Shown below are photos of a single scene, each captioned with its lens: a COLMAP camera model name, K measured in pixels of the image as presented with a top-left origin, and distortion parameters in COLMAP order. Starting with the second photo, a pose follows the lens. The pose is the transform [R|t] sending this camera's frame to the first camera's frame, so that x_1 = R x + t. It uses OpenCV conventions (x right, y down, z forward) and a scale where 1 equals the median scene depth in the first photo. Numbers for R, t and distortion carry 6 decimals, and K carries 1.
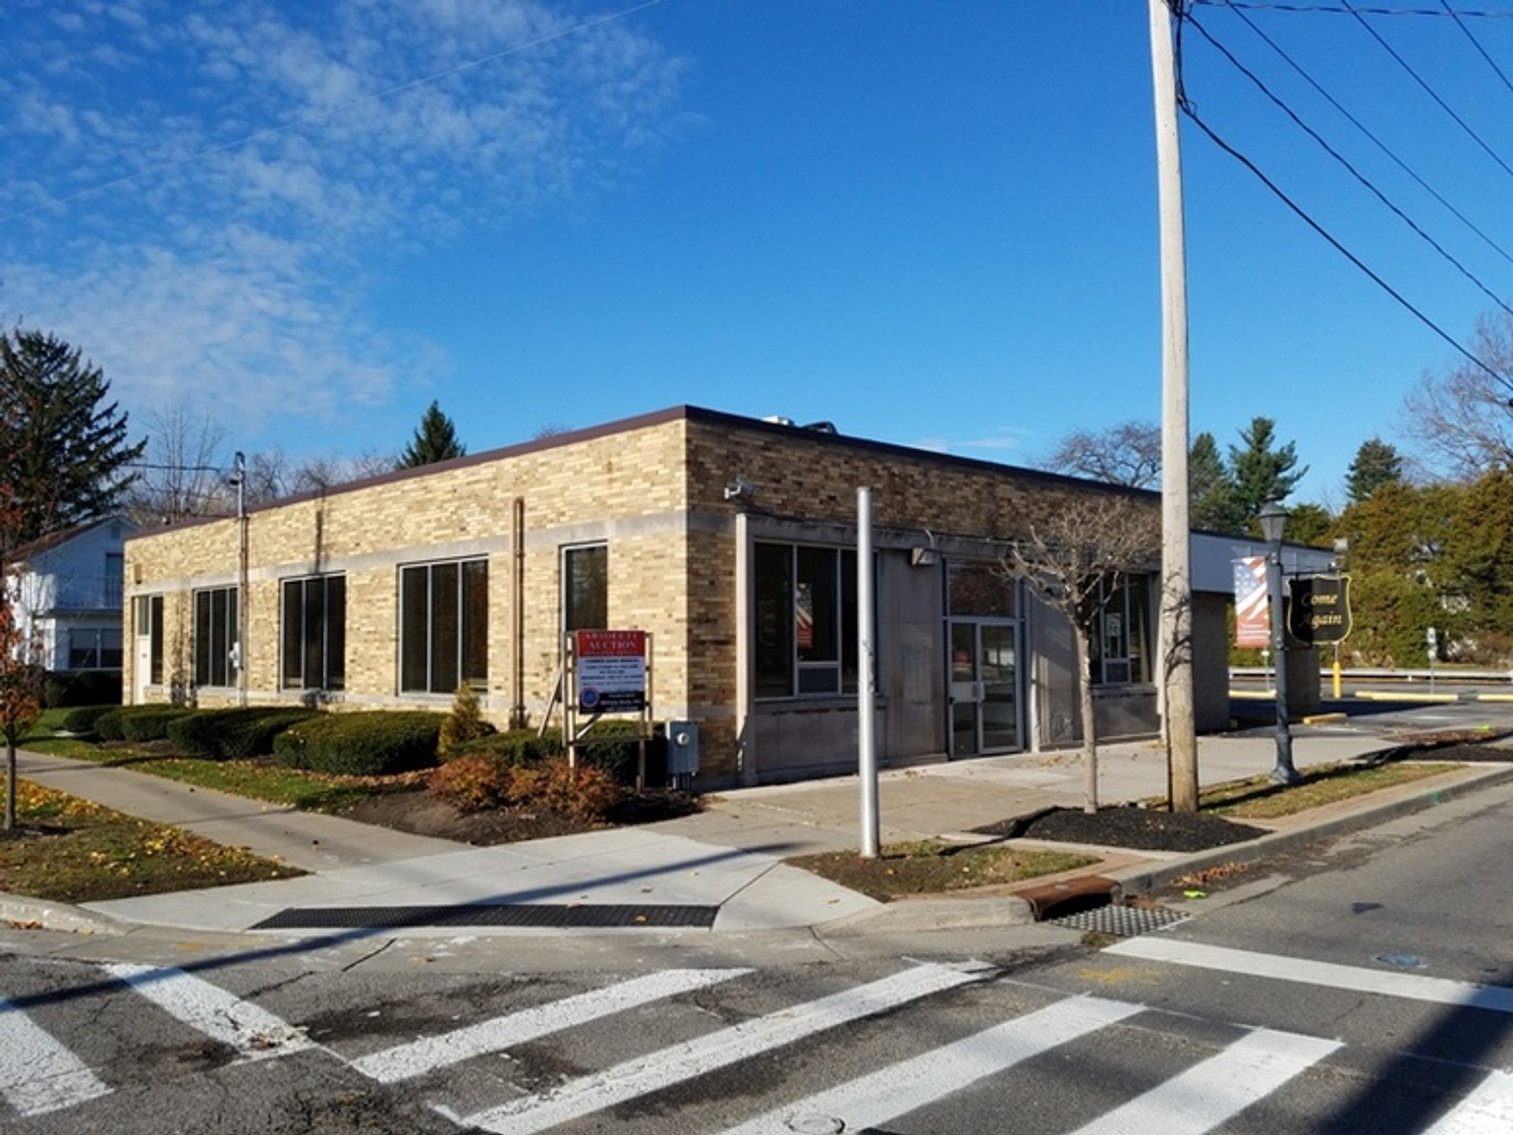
lens RADIAL K [[1160.5, 0, 730.1], [0, 1160.5, 614.5], [0, 0, 1]] dist [0.192843, -0.315971]
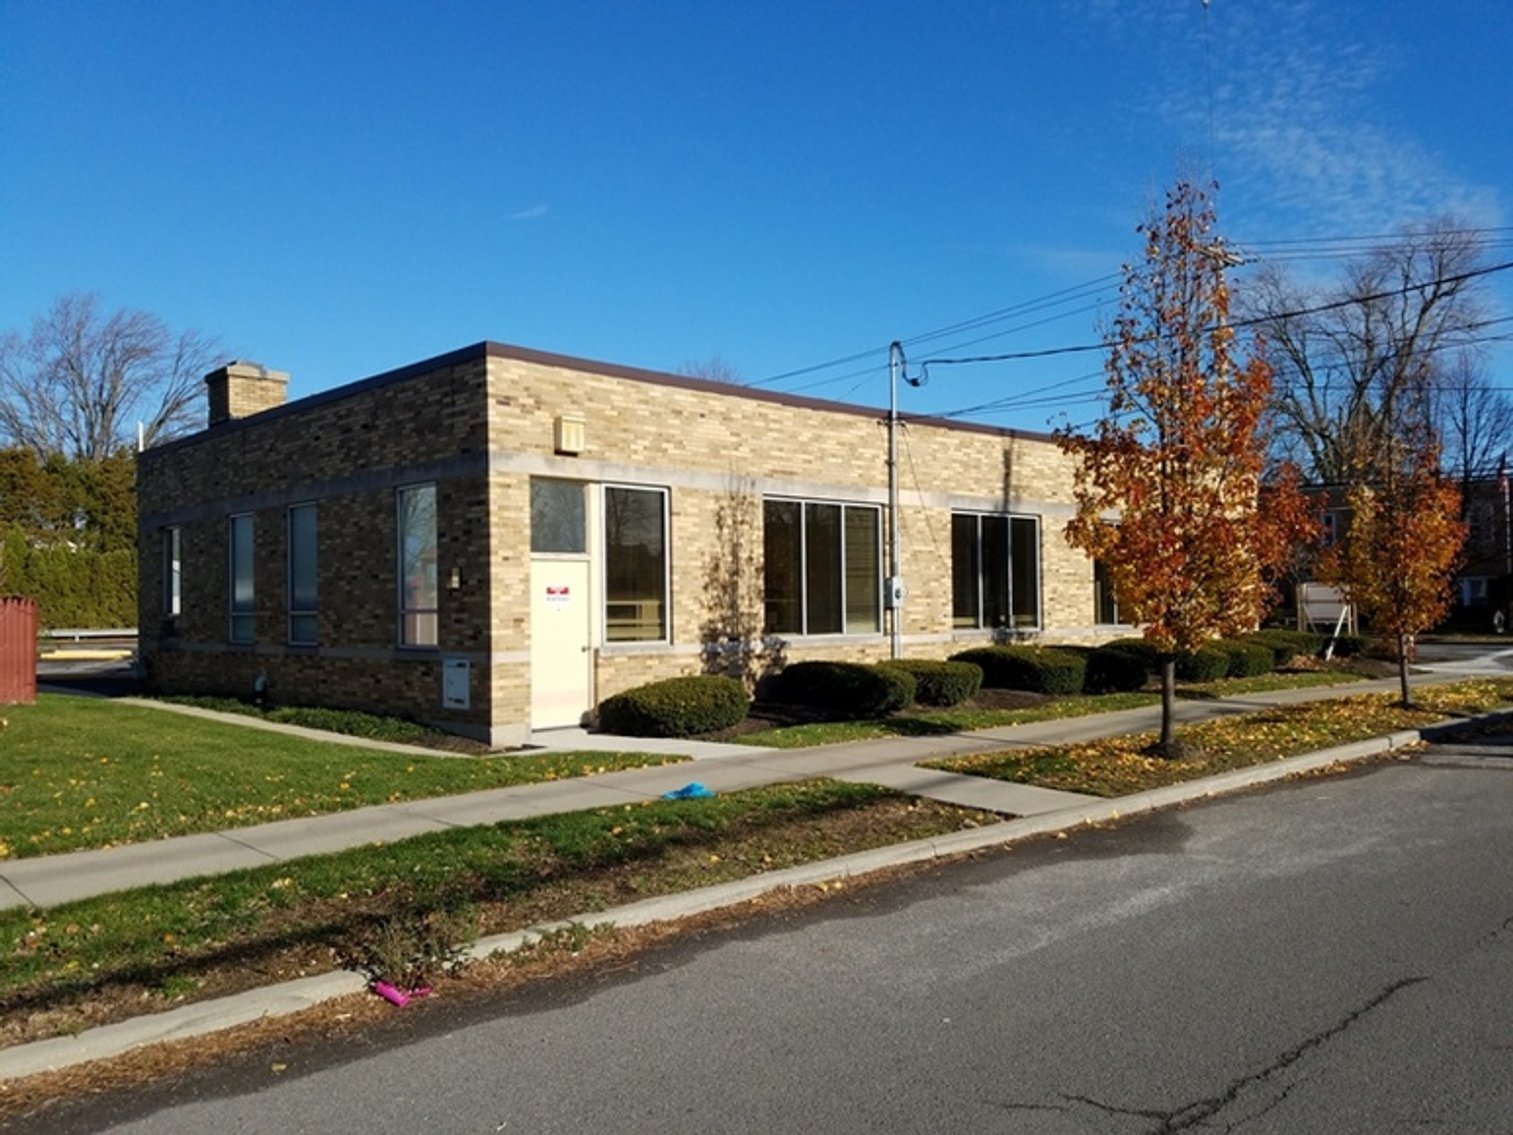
lens RADIAL K [[1160.5, 0, 730.1], [0, 1160.5, 614.5], [0, 0, 1]] dist [0.192843, -0.315971]
pose [[0.026317, 0.019463, 0.999464, -1.722331], [-0.006577, 0.999792, -0.019297, 0.092969], [-0.999632, -0.006066, 0.026439, 1.544483]]
